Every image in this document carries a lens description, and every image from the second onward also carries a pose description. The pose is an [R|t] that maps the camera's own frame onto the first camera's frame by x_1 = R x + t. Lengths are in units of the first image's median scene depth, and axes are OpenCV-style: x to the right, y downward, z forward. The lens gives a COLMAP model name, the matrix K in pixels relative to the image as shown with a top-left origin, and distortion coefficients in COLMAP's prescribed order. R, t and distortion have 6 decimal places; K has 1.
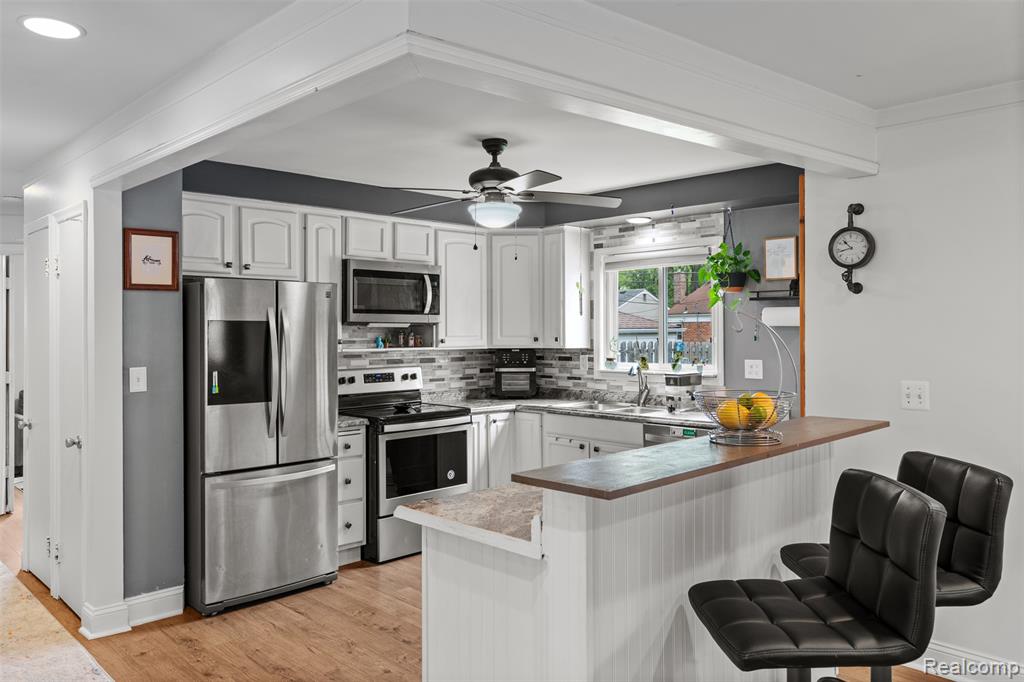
lens RADIAL K [[719.1, 0, 515.9], [0, 719.1, 330.0], [0, 0, 1]] dist [-0.001986, 0.000246]
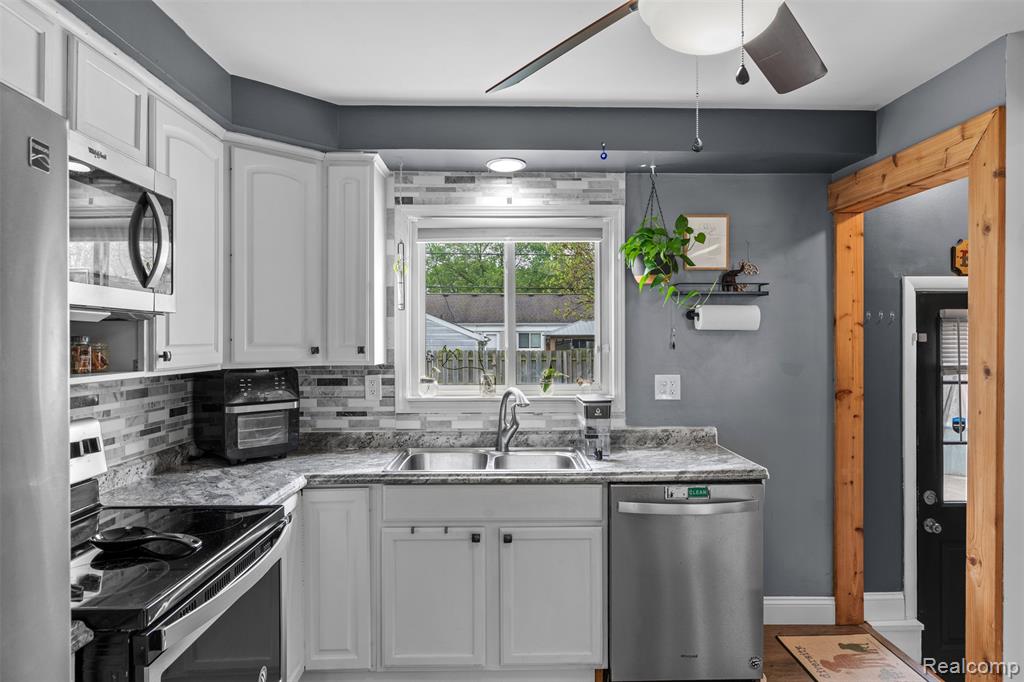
lens RADIAL K [[636.4, 0, 517.5], [0, 636.4, 338.5], [0, 0, 1]] dist [-0.003977, -0.003220]
pose [[0.695964, 0.003188, 0.718069, -0.216832], [-0.001469, 0.999994, -0.003016, 0.005169], [-0.718075, 0.001044, 0.695965, 0.549085]]
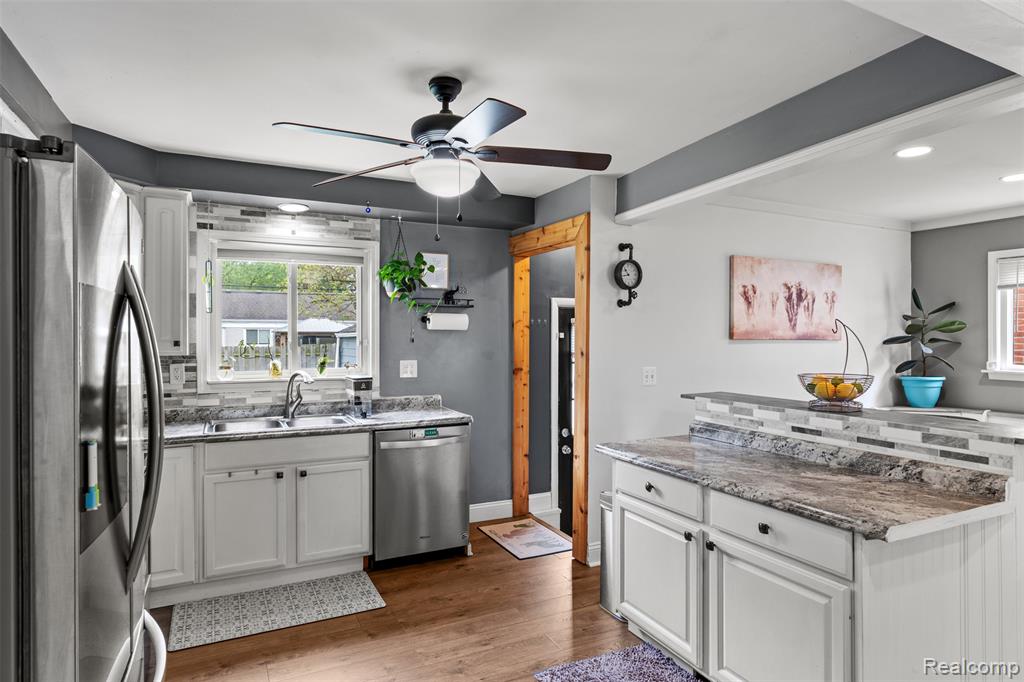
lens RADIAL K [[585.6, 0, 509.0], [0, 585.6, 338.0], [0, 0, 1]] dist [0.002642, -0.000096]
pose [[0.332998, 0.000734, 0.942927, -0.388881], [-0.003493, 0.999994, 0.000455, 0.005893], [-0.942921, -0.003446, 0.332999, 0.472253]]
